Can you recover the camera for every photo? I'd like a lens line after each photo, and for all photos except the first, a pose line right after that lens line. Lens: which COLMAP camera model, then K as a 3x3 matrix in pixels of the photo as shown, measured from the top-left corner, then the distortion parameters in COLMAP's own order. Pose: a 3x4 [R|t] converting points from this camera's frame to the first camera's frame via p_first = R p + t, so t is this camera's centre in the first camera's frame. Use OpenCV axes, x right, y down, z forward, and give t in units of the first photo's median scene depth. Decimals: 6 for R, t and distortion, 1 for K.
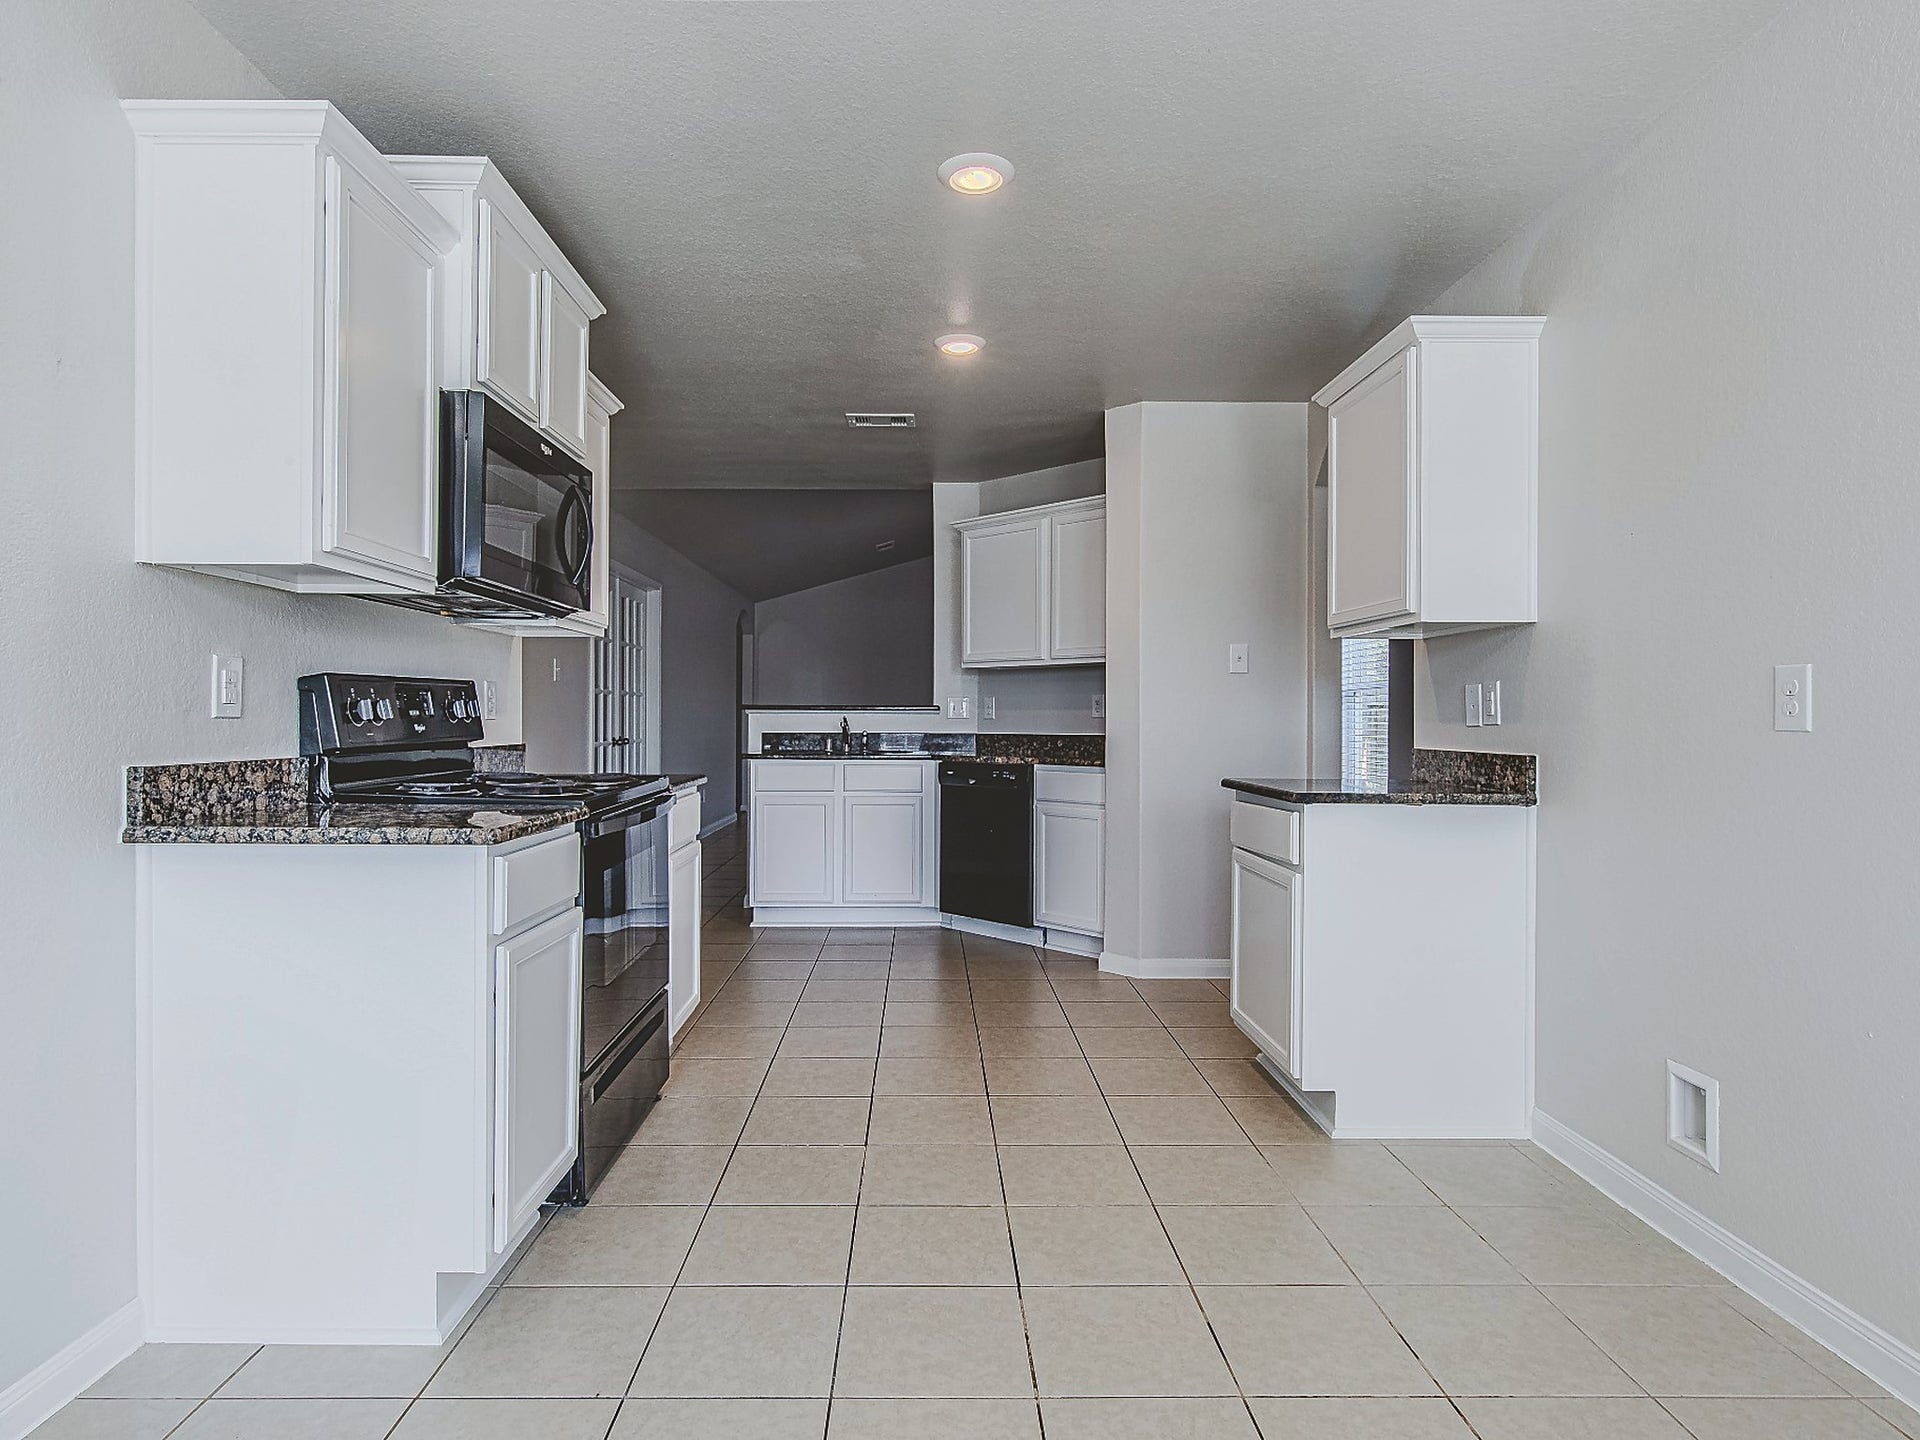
lens RADIAL K [[1017.1, 0, 958.7], [0, 1017.1, 713.6], [0, 0, 1]] dist [-0.000964, -0.000509]
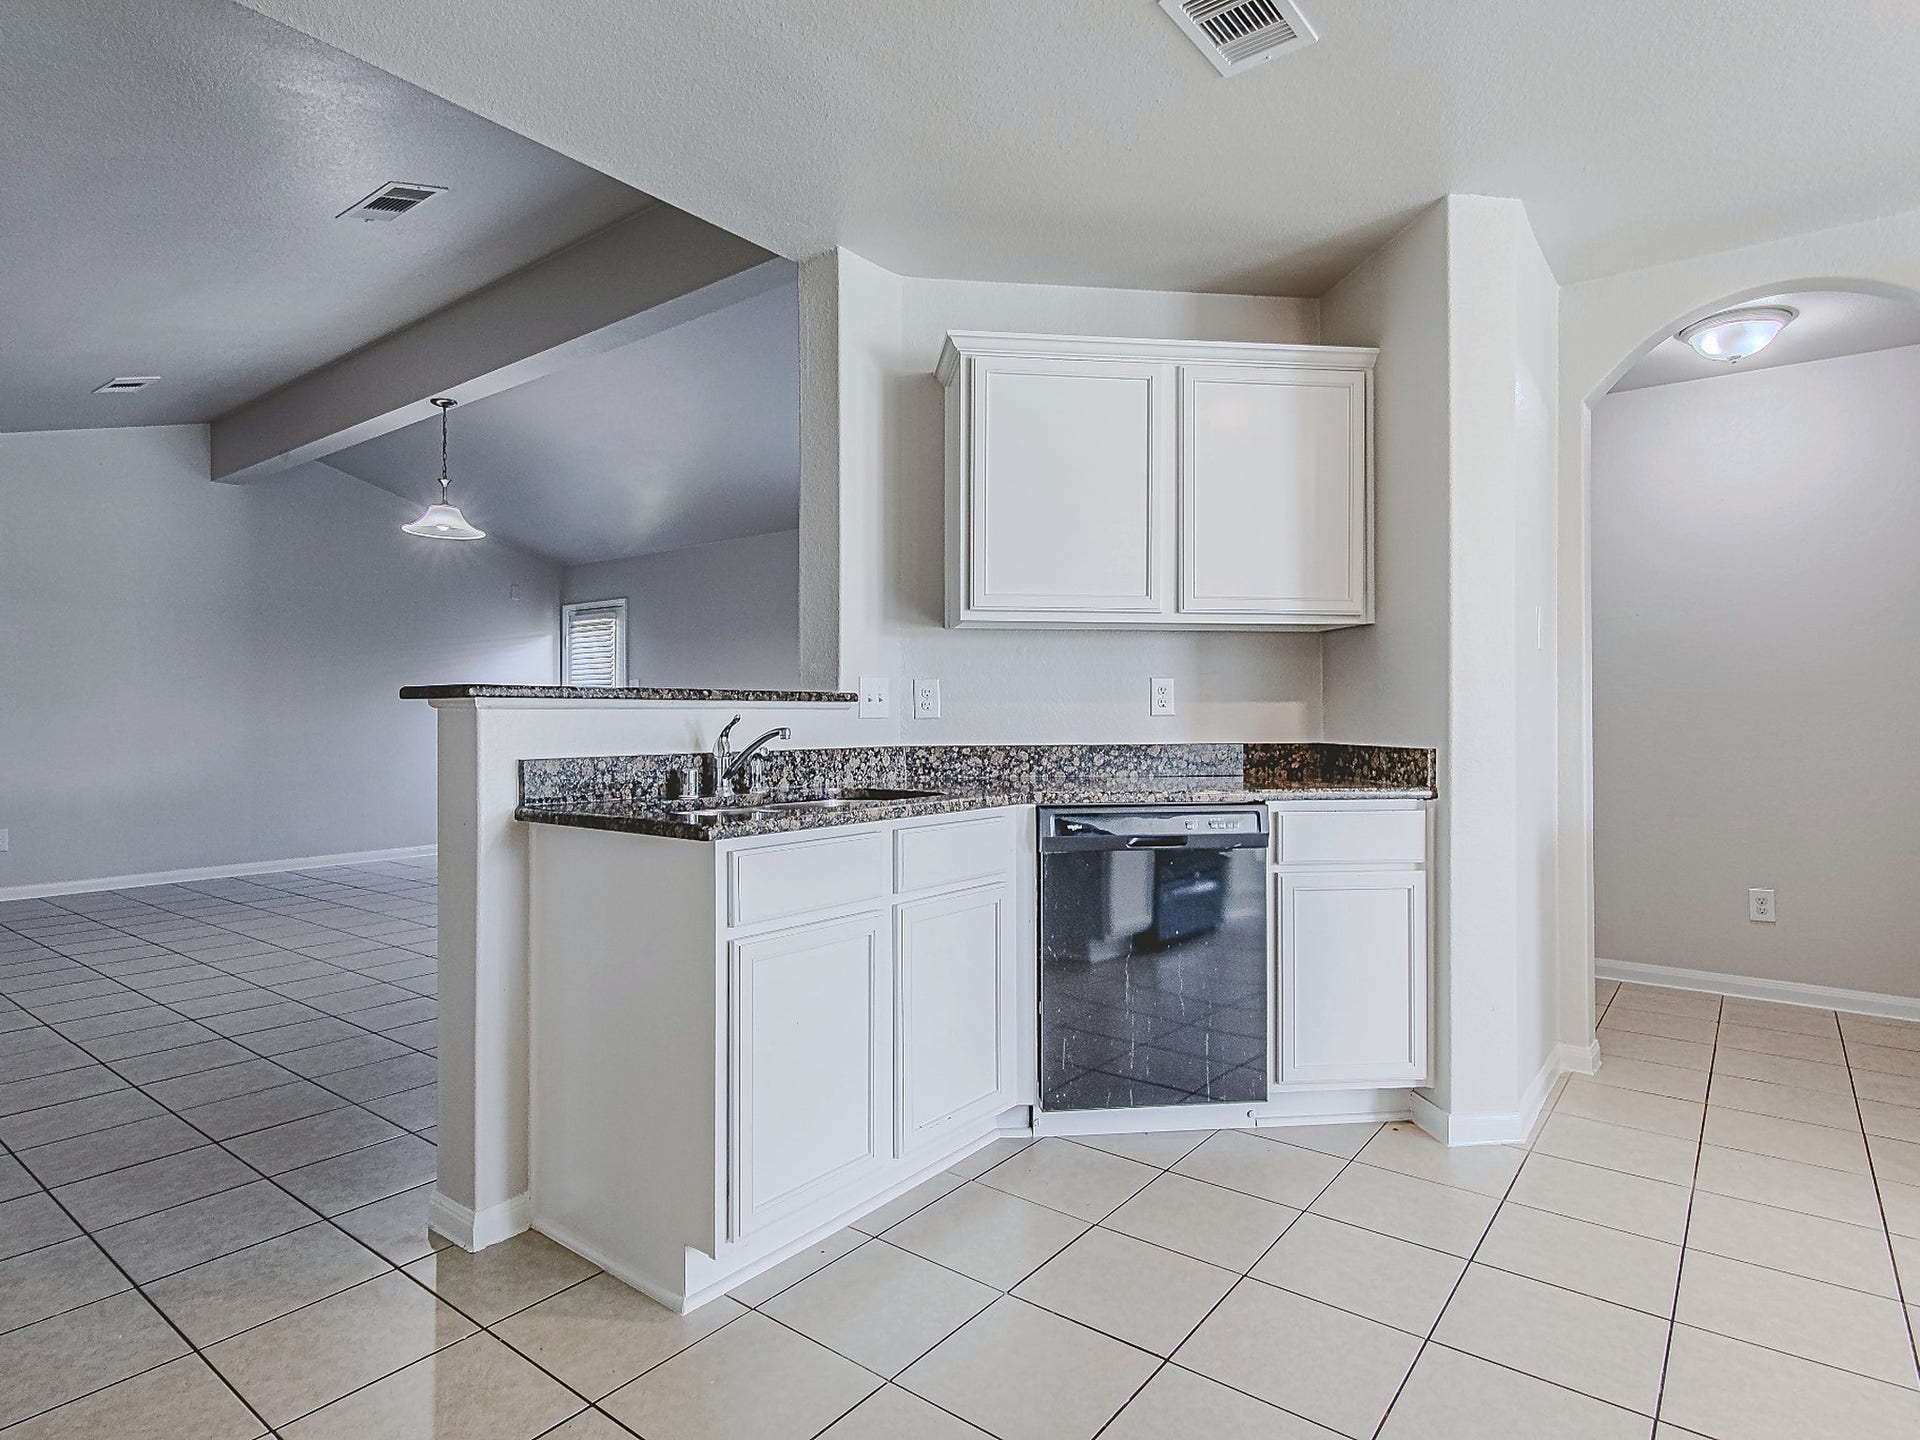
lens RADIAL K [[1017.1, 0, 958.7], [0, 1017.1, 713.6], [0, 0, 1]] dist [-0.000964, -0.000509]
pose [[0.648096, -0.012278, 0.761459, -0.431842], [0.004359, 0.999913, 0.012414, -0.004778], [-0.761546, -0.004726, 0.648094, 0.734634]]
